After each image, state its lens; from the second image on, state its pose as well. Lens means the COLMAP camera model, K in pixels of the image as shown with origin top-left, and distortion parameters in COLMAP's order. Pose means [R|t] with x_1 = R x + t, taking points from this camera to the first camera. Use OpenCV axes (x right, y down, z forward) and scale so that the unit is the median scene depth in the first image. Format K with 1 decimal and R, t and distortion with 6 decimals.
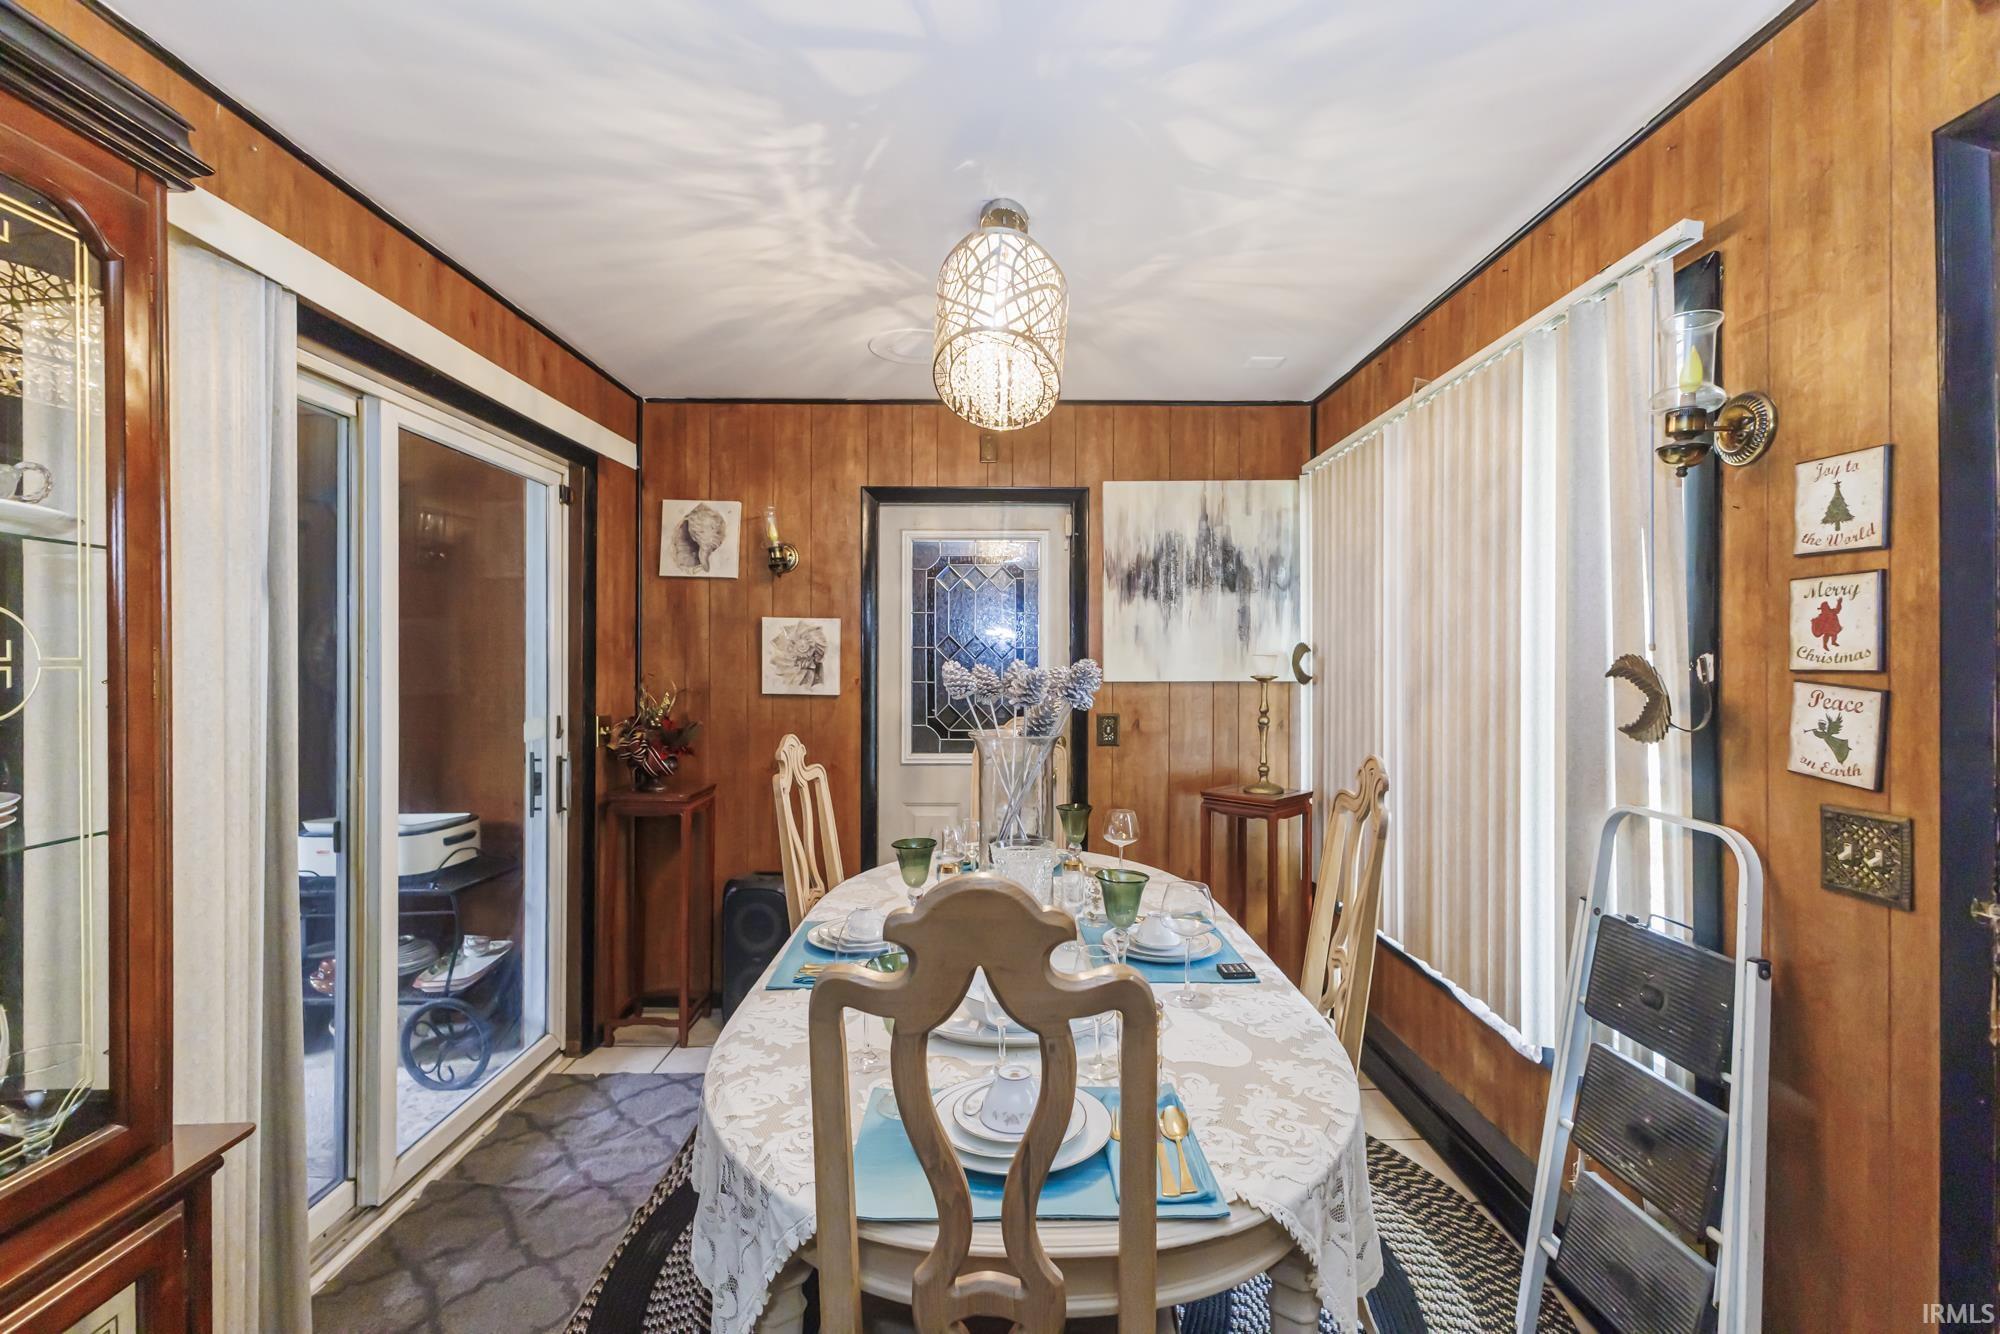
lens RADIAL K [[874.8, 0, 975.1], [0, 874.8, 642.3], [0, 0, 1]] dist [0.003407, 0.000188]
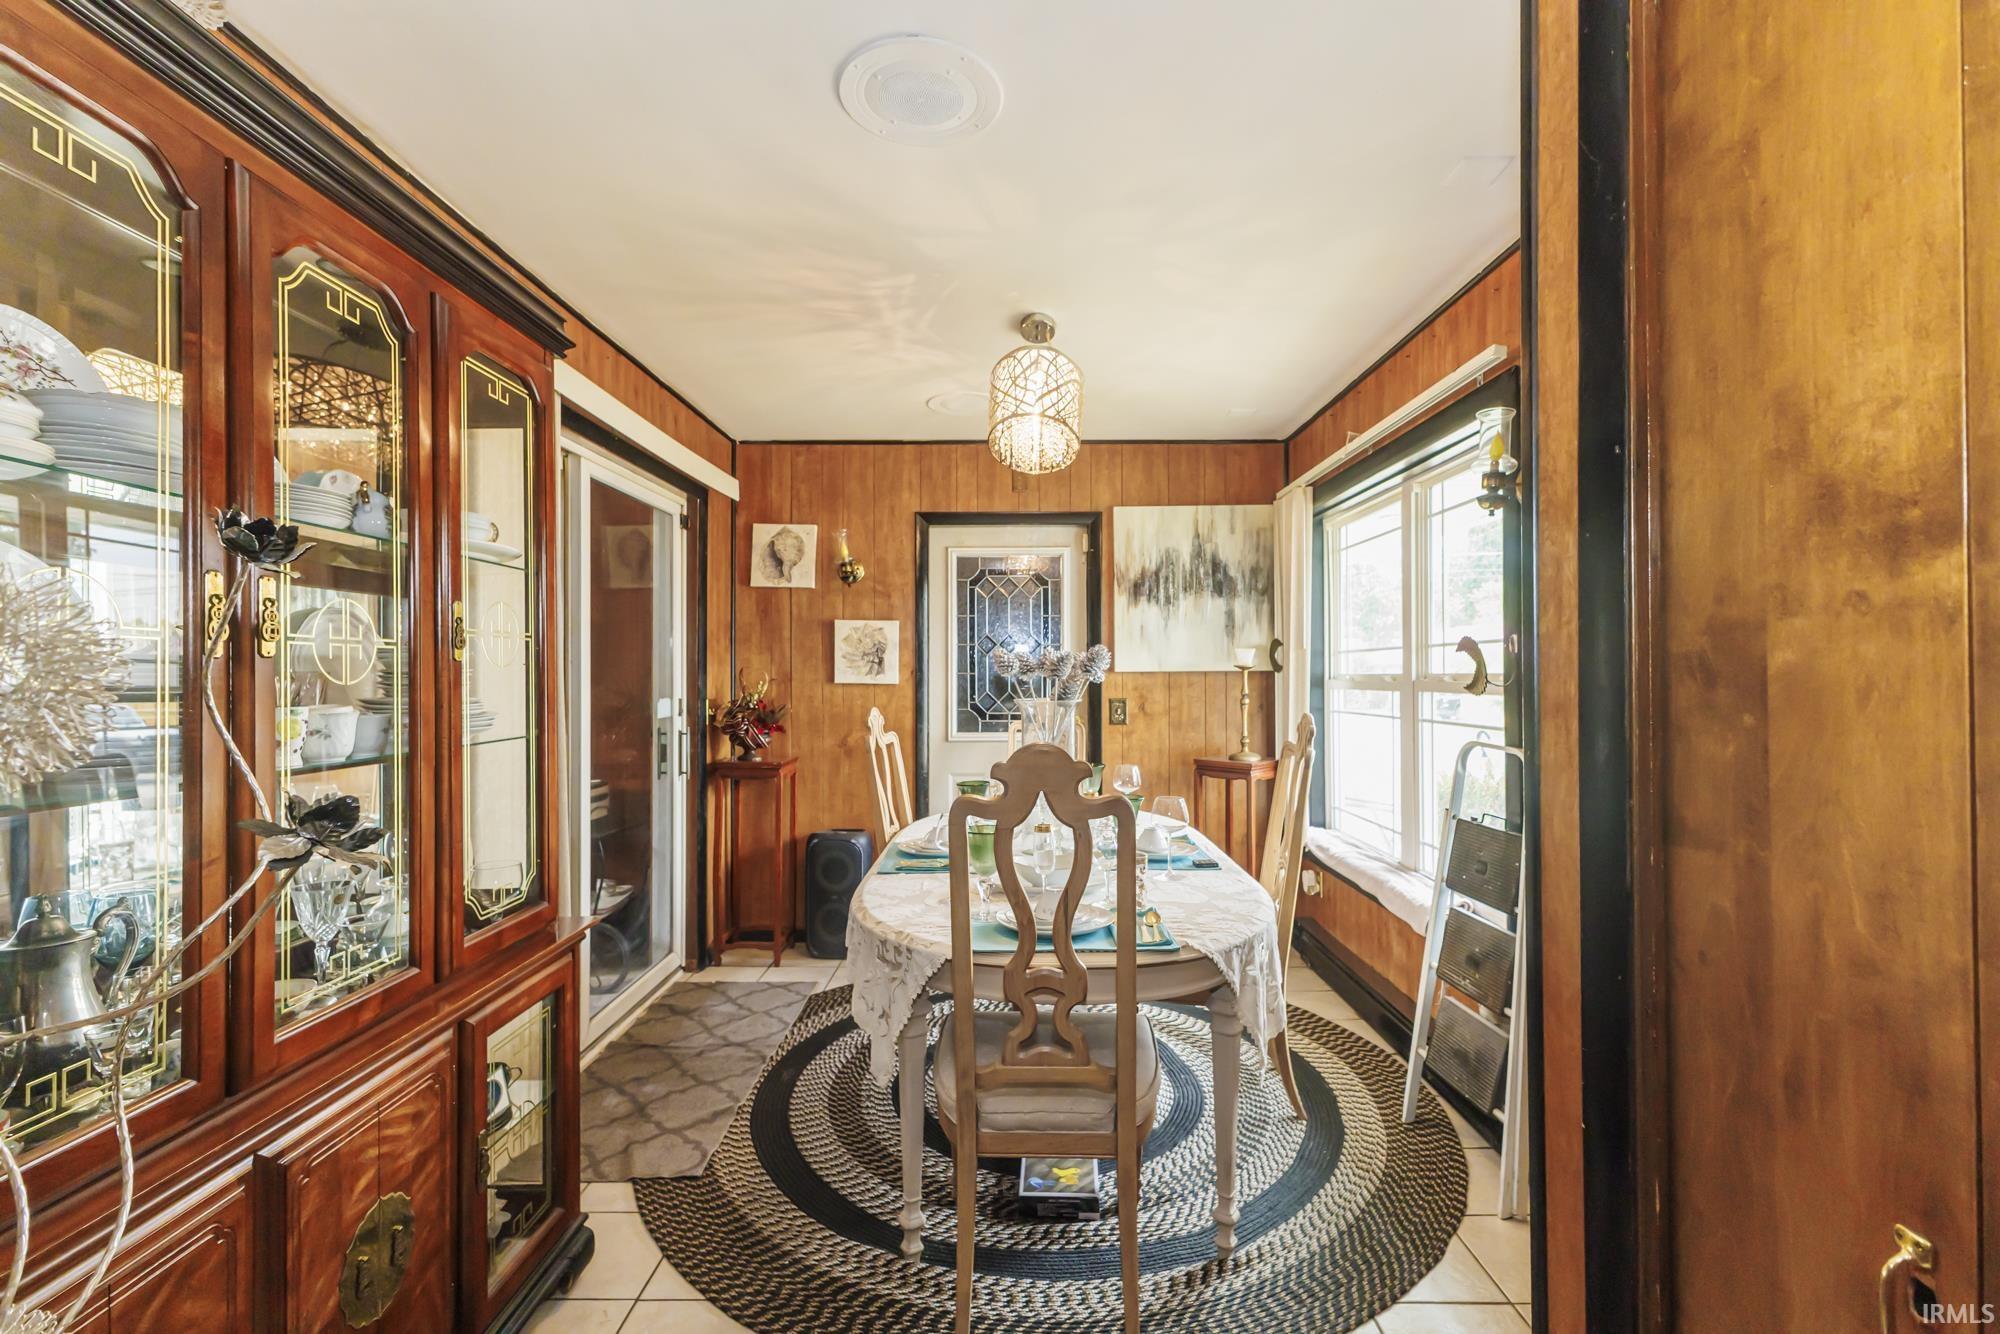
lens RADIAL K [[885.0, 0, 1000.0], [0, 885.0, 667.0], [0, 0, 1]] dist [0.001385, 0.000152]
pose [[0.999926, -0.006140, 0.010466, -0.027555], [0.005972, 0.999854, 0.016033, 0.019293], [-0.010563, -0.015969, 0.999817, -0.246218]]
